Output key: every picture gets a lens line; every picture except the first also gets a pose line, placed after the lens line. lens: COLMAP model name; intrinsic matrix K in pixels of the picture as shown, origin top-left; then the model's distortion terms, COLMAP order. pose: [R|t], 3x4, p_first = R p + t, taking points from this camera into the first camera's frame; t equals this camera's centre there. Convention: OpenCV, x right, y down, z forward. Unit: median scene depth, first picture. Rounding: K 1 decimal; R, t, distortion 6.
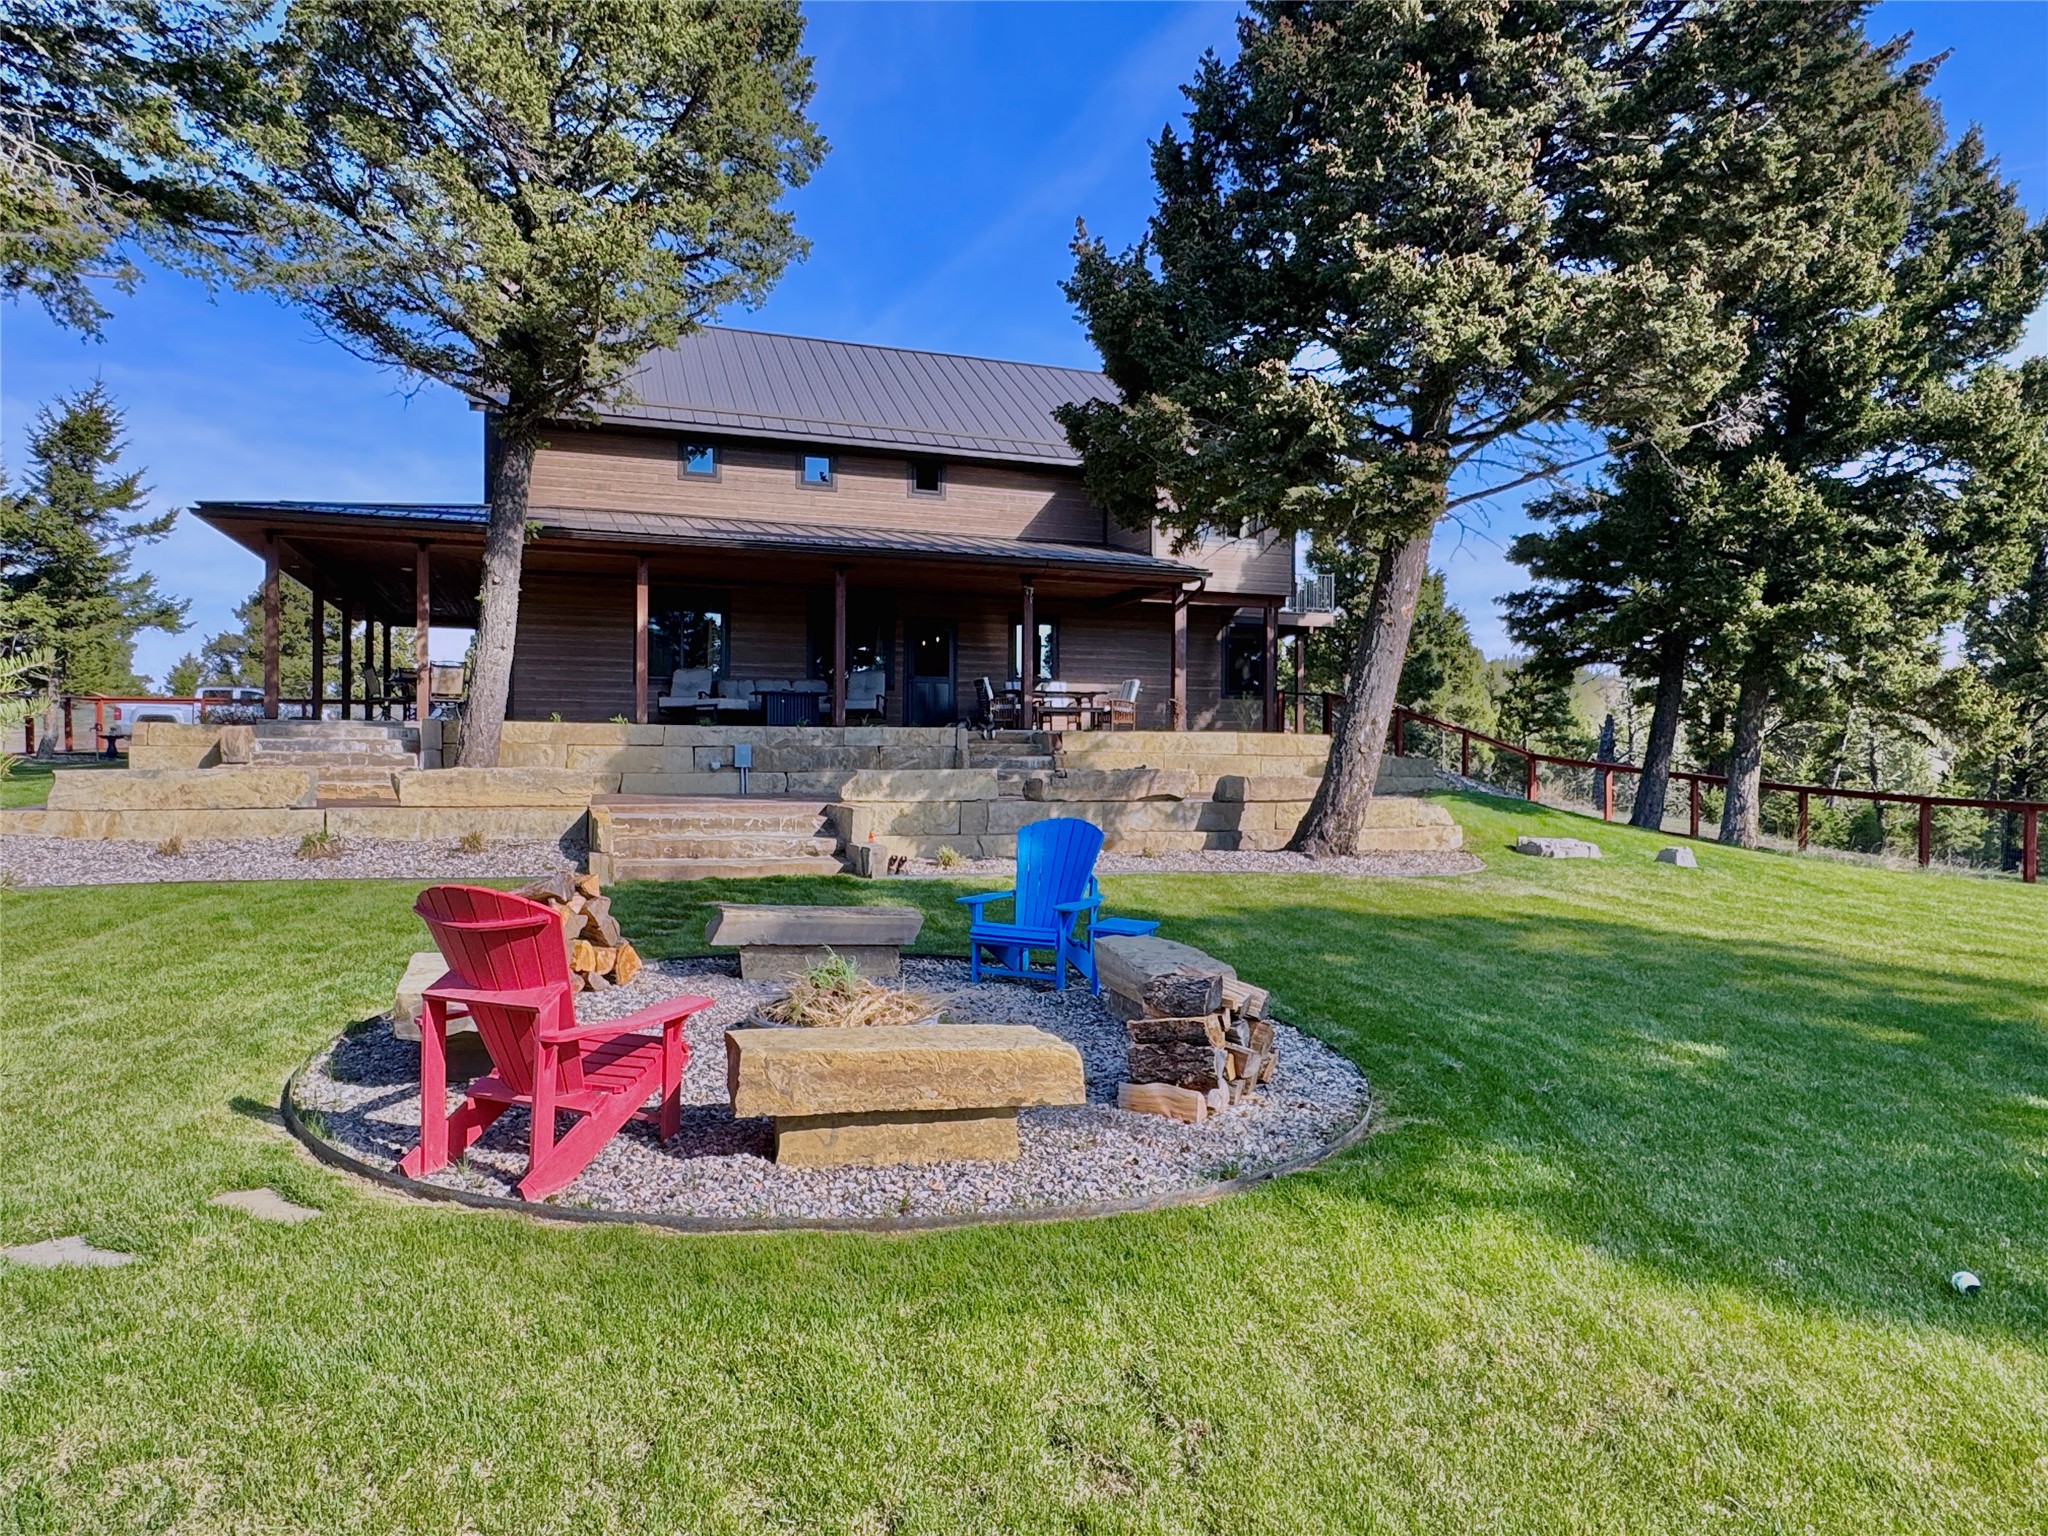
lens RADIAL K [[1249.6, 0, 1024.7], [0, 1249.6, 765.9], [0, 0, 1]] dist [-0.000590, 0.003745]
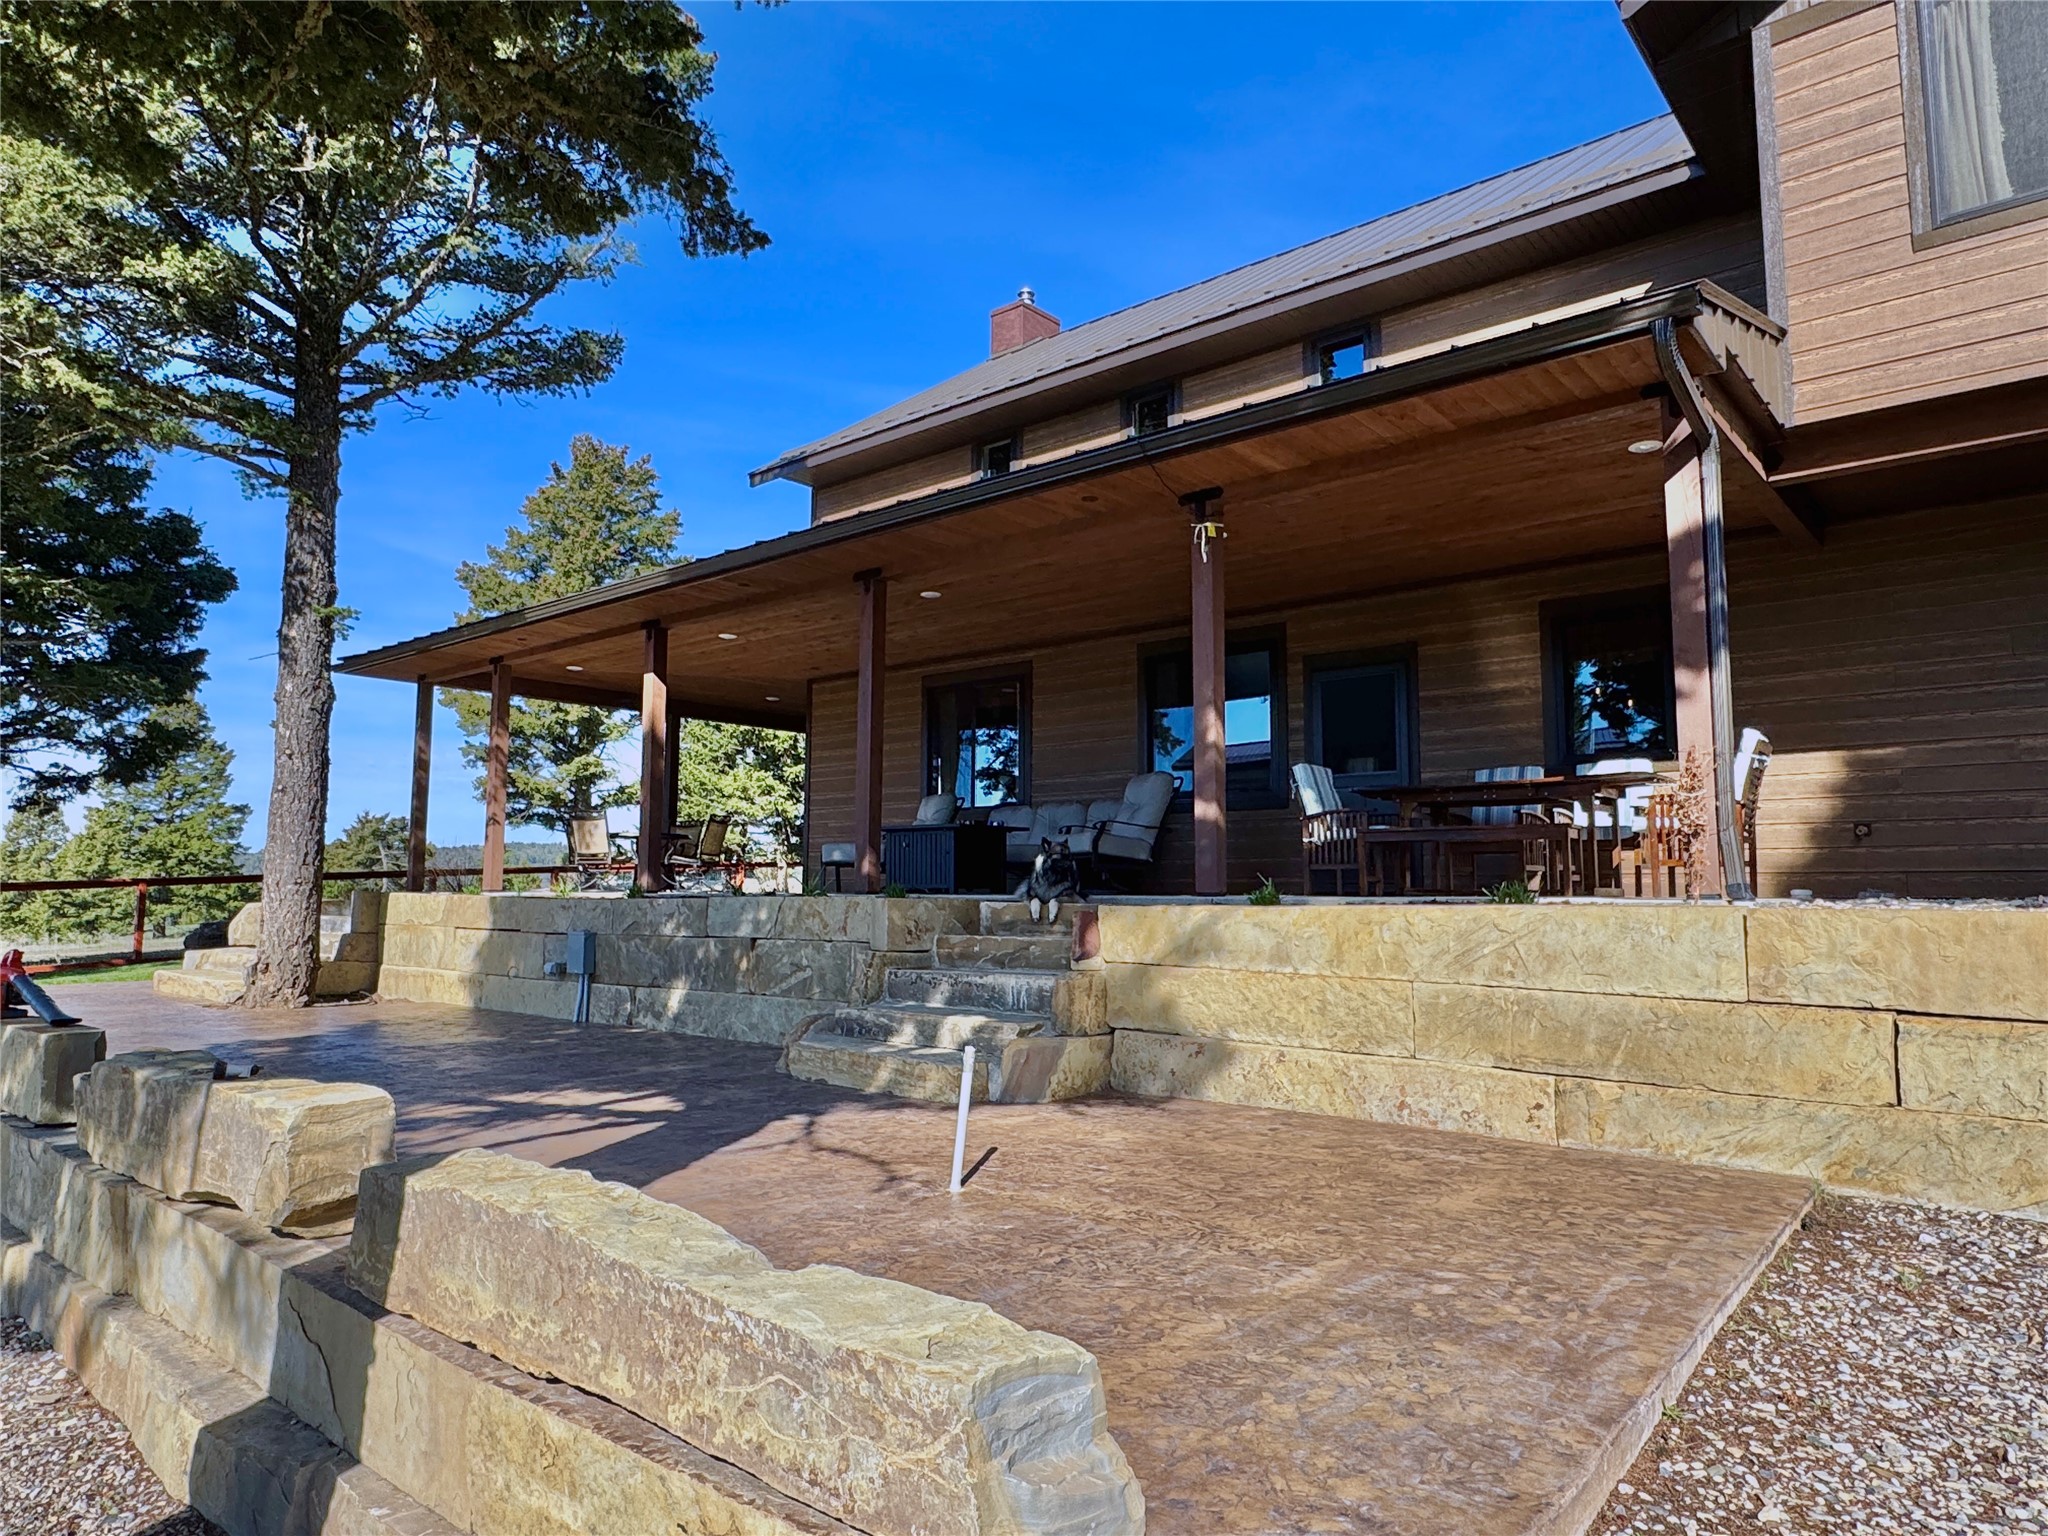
lens RADIAL K [[1249.6, 0, 1022.0], [0, 1249.6, 755.7], [0, 0, 1]] dist [-0.000590, 0.003745]
pose [[0.487840, -0.100706, -0.867105, 0.360070], [-0.007471, 0.992805, -0.119508, -0.029606], [0.872901, 0.064778, 0.483577, 0.905868]]
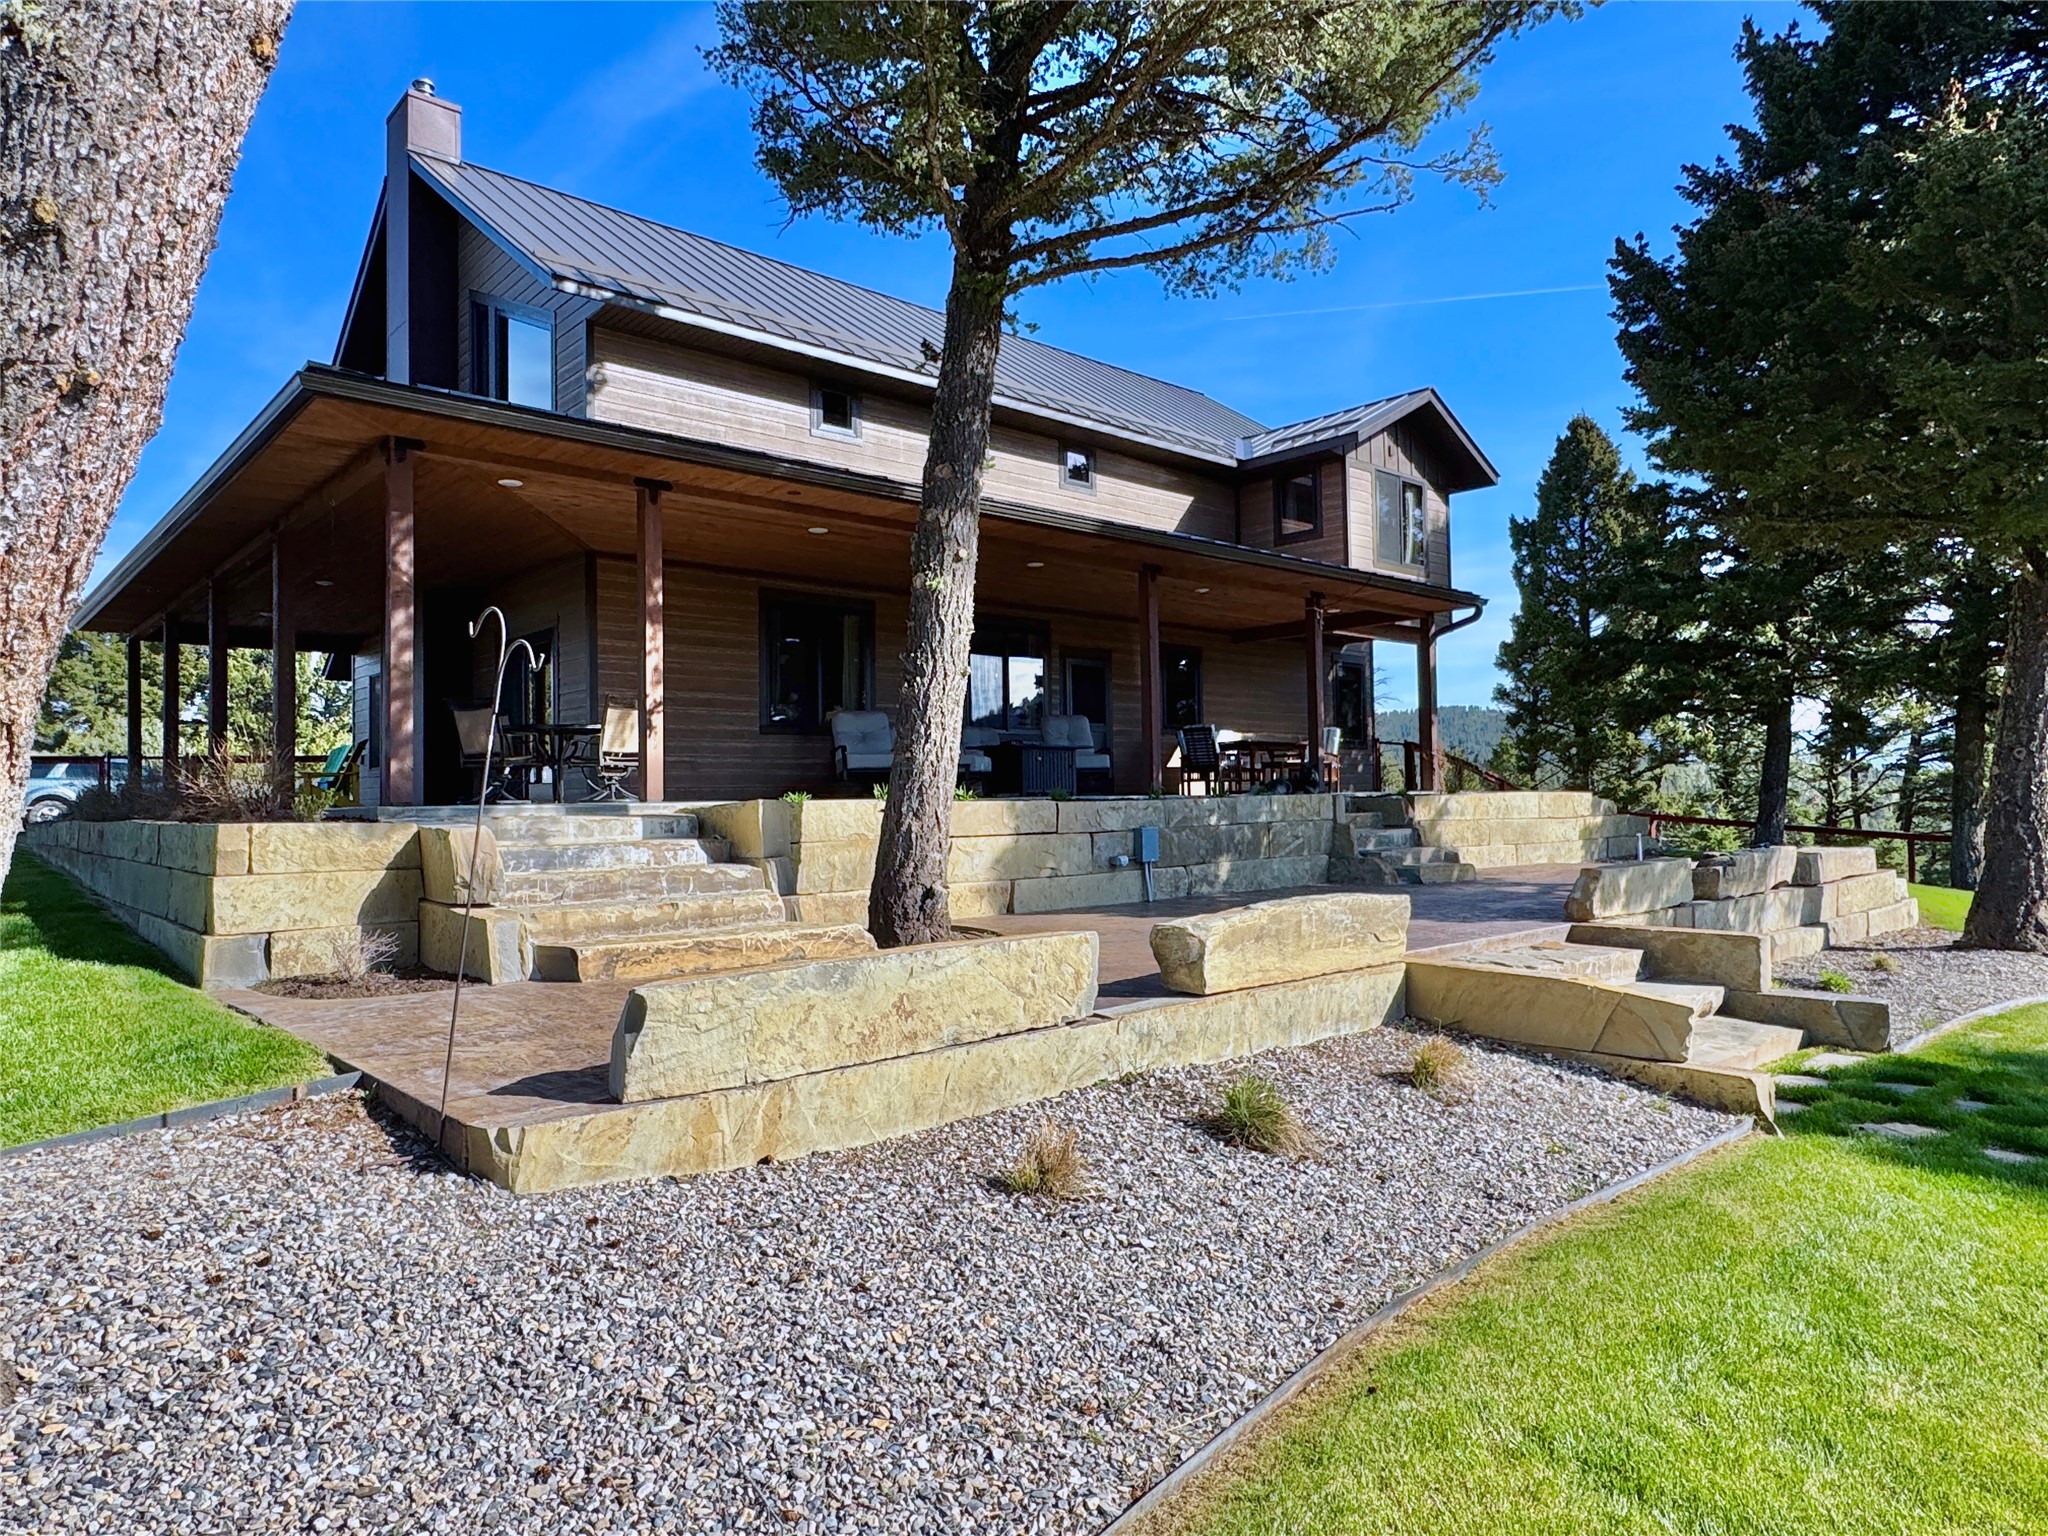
lens RADIAL K [[1249.6, 0, 1022.7], [0, 1249.6, 768.3], [0, 0, 1]] dist [-0.000590, 0.003745]
pose [[0.927329, -0.010786, 0.374091, -0.538956], [0.022774, 0.999359, -0.027638, -0.031512], [-0.373553, 0.034149, 0.926980, 0.414302]]
